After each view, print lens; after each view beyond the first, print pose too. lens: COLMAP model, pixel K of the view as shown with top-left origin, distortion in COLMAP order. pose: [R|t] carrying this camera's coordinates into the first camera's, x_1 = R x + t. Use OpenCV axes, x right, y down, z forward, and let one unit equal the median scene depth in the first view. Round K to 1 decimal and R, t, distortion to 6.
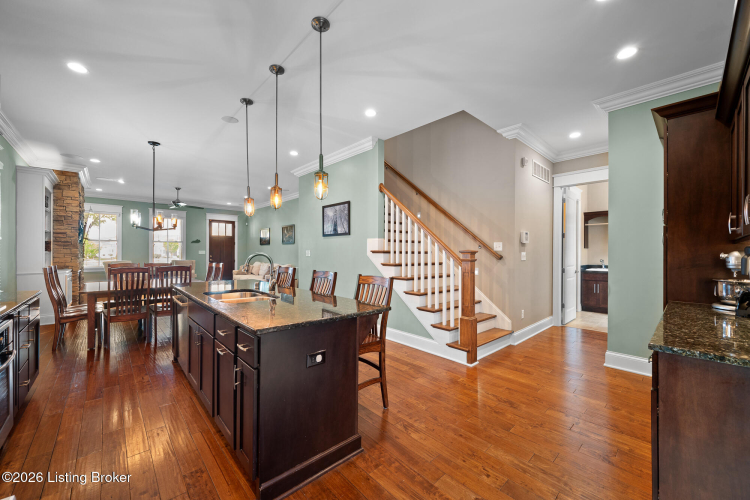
lens RADIAL K [[291.8, 0, 374.8], [0, 291.8, 250.3], [0, 0, 1]] dist [-0.001470, 0.000610]
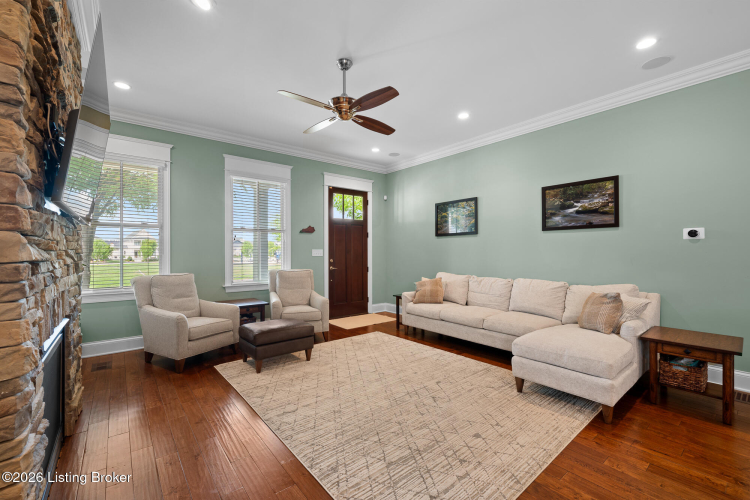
lens RADIAL K [[317.0, 0, 378.2], [0, 317.0, 250.7], [0, 0, 1]] dist [-0.011278, -0.000205]
pose [[0.998455, -0.003747, -0.055445, -0.463955], [0.003909, 0.999988, 0.002807, 0.002700], [0.055434, -0.003019, 0.998458, 0.478203]]
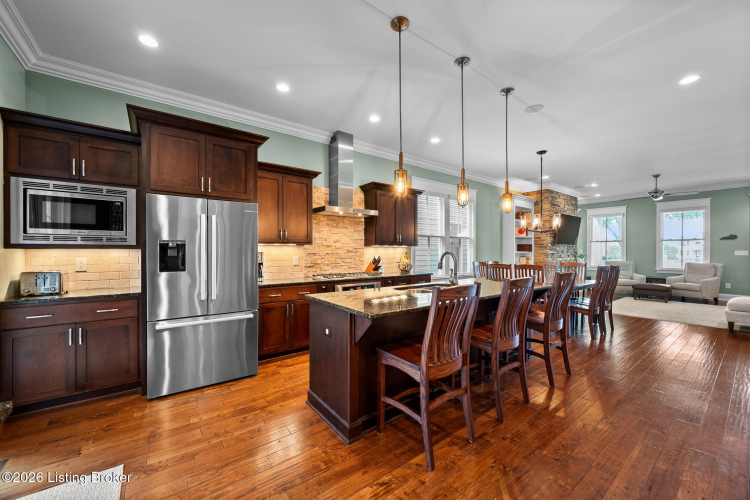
lens RADIAL K [[291.8, 0, 376.9], [0, 291.8, 253.5], [0, 0, 1]] dist [-0.001470, 0.000610]
pose [[-0.094689, 0.004112, -0.995498, 0.172384], [0.004814, 0.999982, 0.003673, 0.002201], [0.995495, -0.004444, -0.094707, 0.213348]]
